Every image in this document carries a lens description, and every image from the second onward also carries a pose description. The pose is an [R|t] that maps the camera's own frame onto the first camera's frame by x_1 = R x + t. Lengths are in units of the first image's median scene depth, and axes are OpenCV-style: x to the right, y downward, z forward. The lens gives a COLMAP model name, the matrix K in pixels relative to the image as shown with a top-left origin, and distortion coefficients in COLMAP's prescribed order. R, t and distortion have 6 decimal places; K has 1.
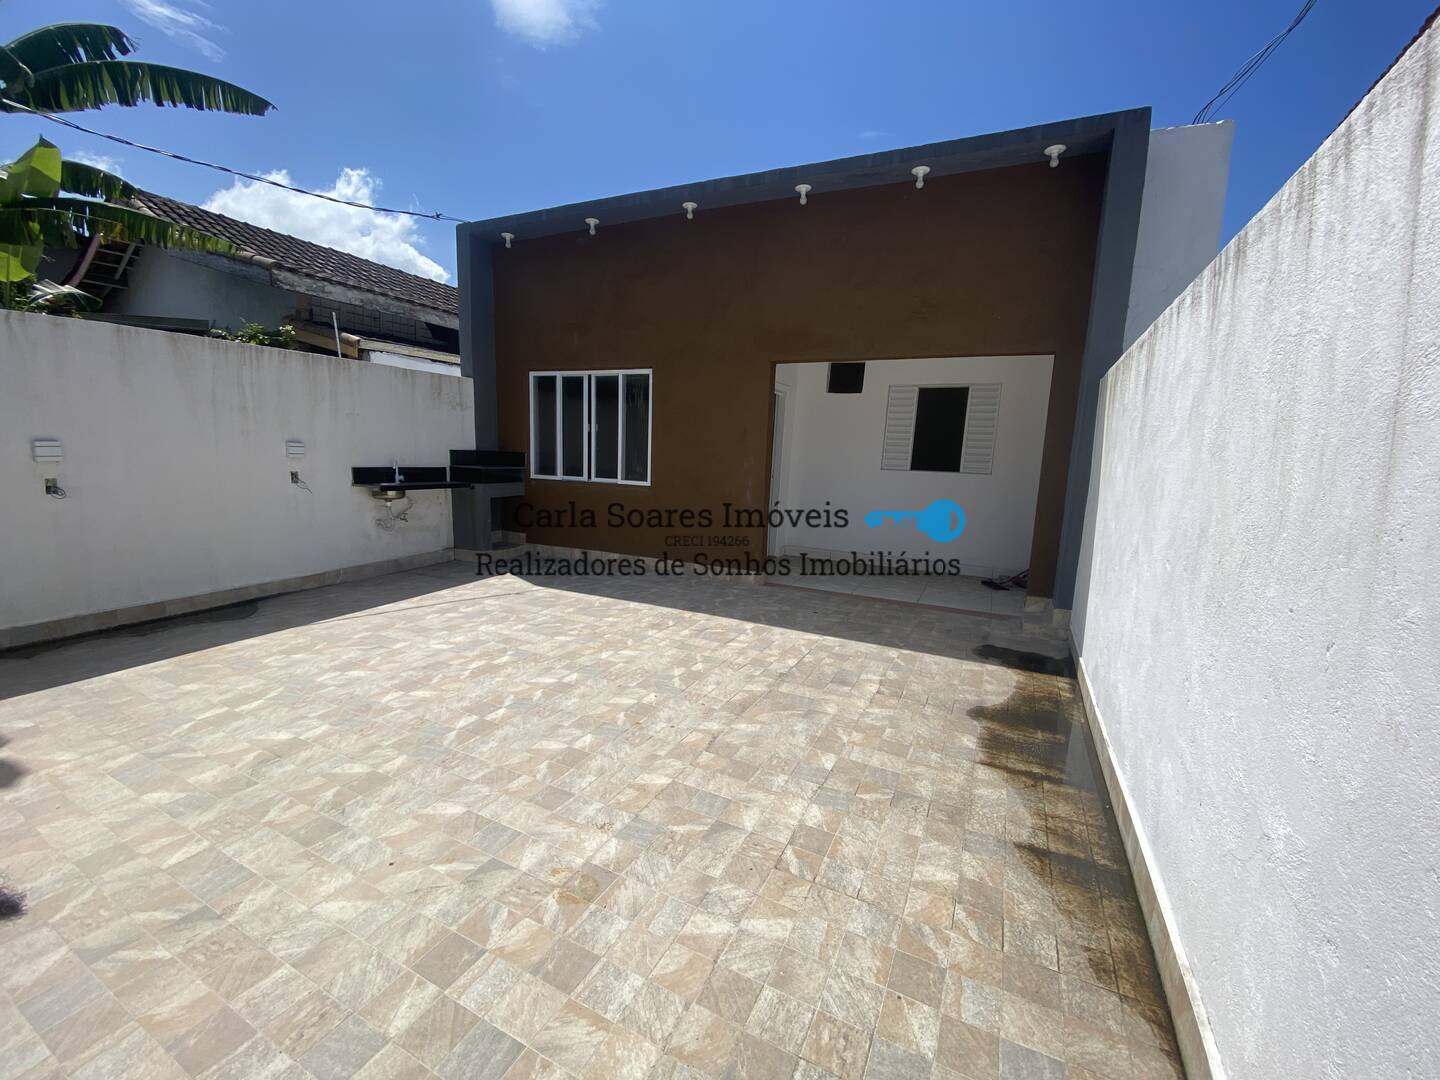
lens RADIAL K [[585.0, 0, 722.3], [0, 585.0, 537.0], [0, 0, 1]] dist [-0.010885, -0.004505]
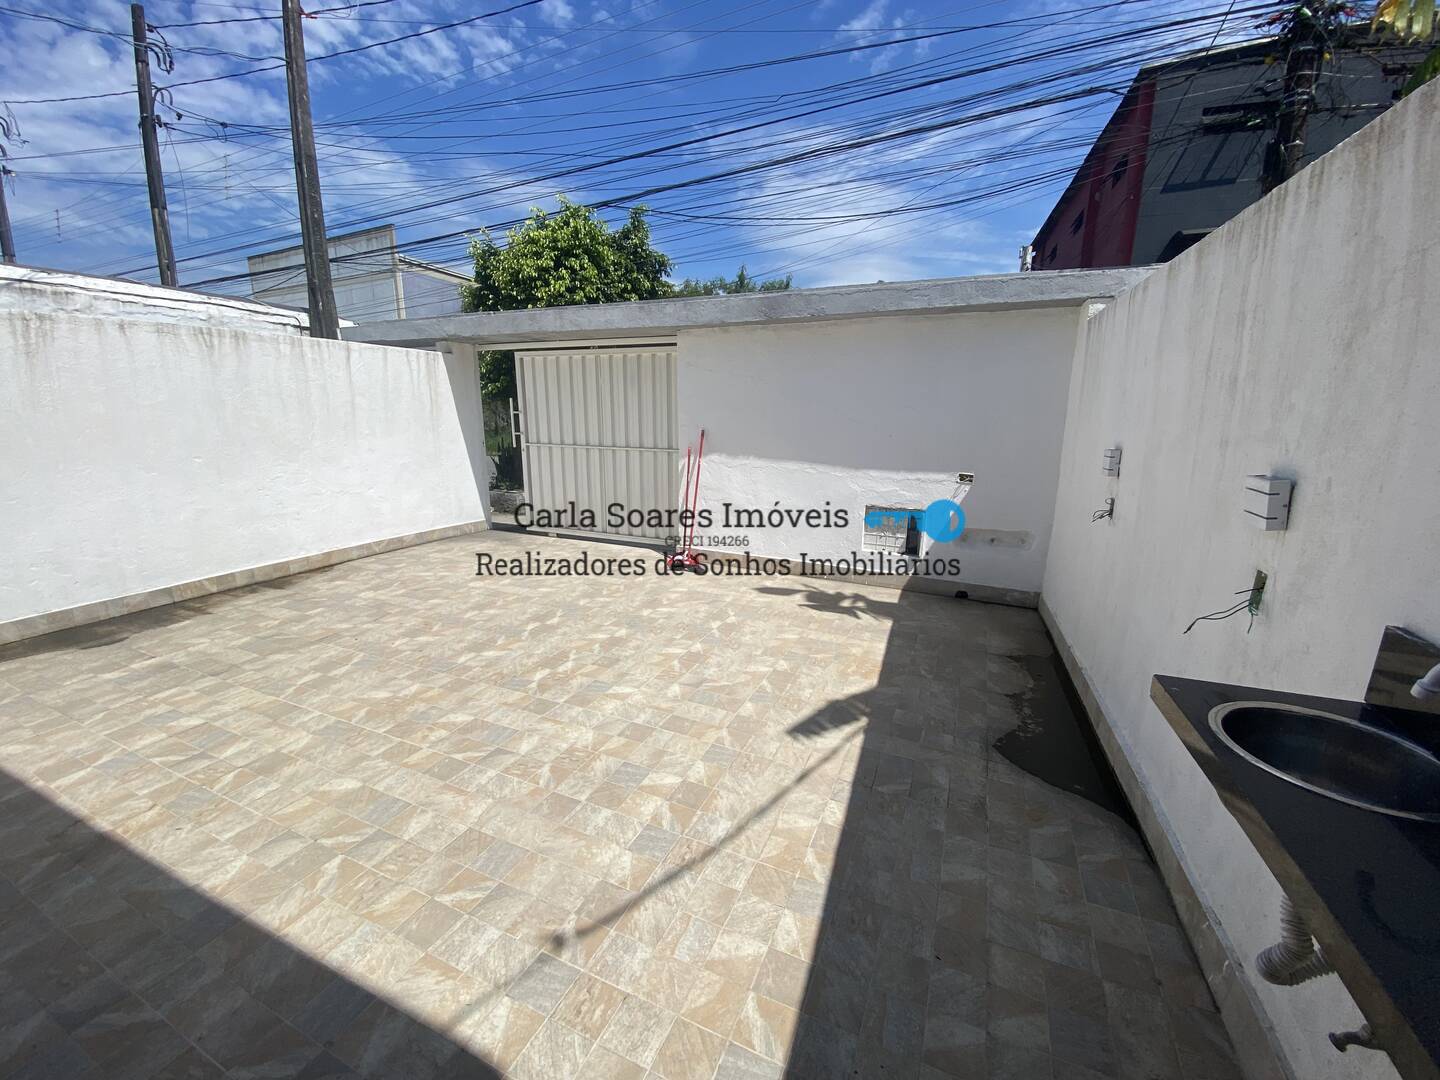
lens RADIAL K [[585.0, 0, 719.4], [0, 585.0, 547.0], [0, 0, 1]] dist [-0.010885, -0.004505]
pose [[-0.997844, -0.047048, -0.045766, -0.622621], [-0.060732, 0.926269, 0.371938, -0.320435], [0.024893, 0.373915, -0.927129, 1.825941]]
